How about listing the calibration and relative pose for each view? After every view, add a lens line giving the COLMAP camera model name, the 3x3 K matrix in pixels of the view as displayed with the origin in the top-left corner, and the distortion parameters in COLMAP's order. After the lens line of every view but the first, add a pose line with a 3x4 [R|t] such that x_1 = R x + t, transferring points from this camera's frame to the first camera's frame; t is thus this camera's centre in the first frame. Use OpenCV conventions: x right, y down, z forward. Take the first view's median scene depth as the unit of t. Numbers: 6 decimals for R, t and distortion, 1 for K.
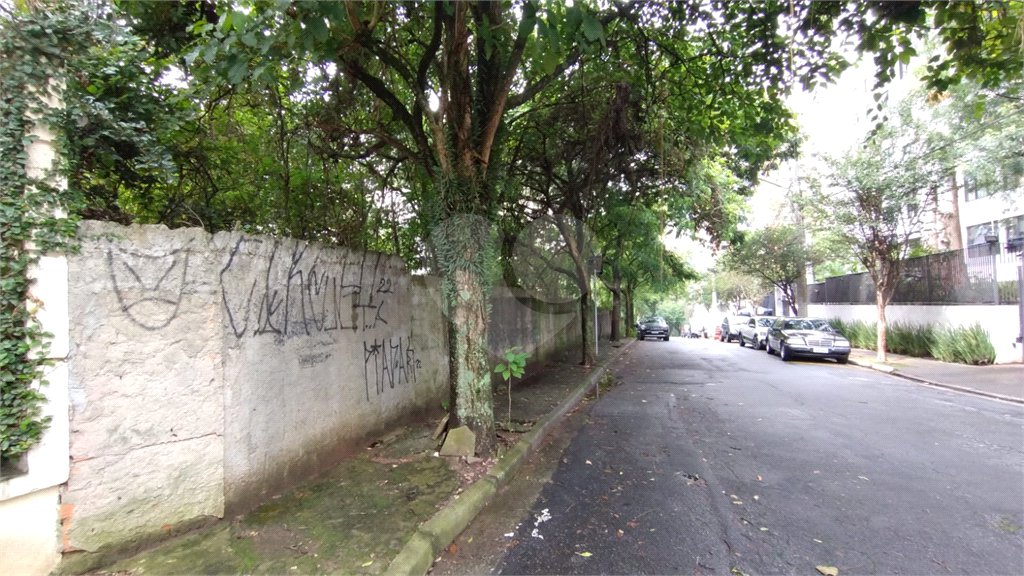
lens RADIAL K [[476.1, 0, 505.8], [0, 476.1, 293.2], [0, 0, 1]] dist [-0.014070, 0.001447]
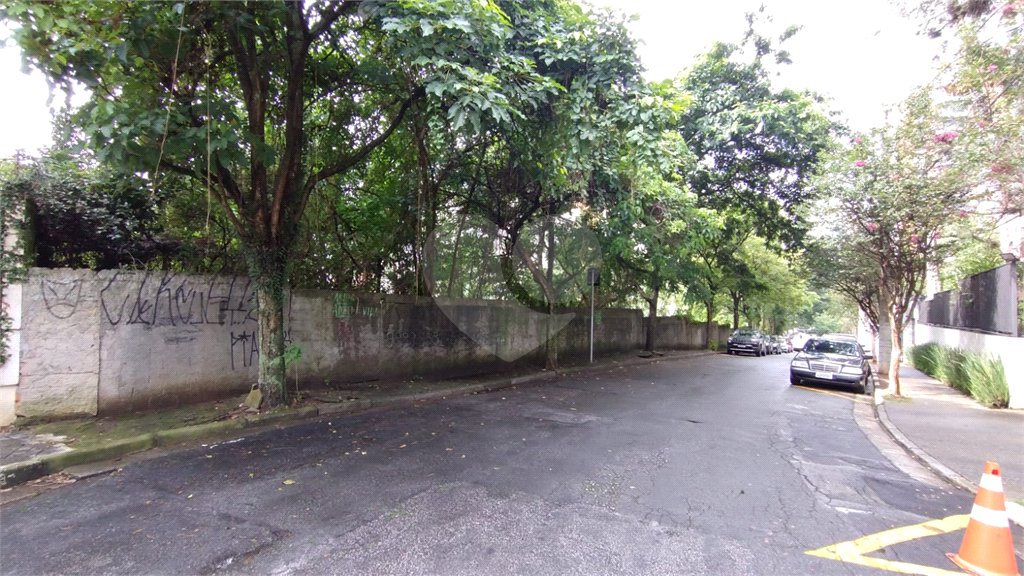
lens RADIAL K [[476.1, 0, 506.0], [0, 476.1, 294.0], [0, 0, 1]] dist [-0.014070, 0.001447]
pose [[0.941633, 0.031873, -0.335129, 1.593567], [-0.031409, 0.999483, 0.006807, -0.095219], [0.335173, 0.004116, 0.942148, -0.269348]]
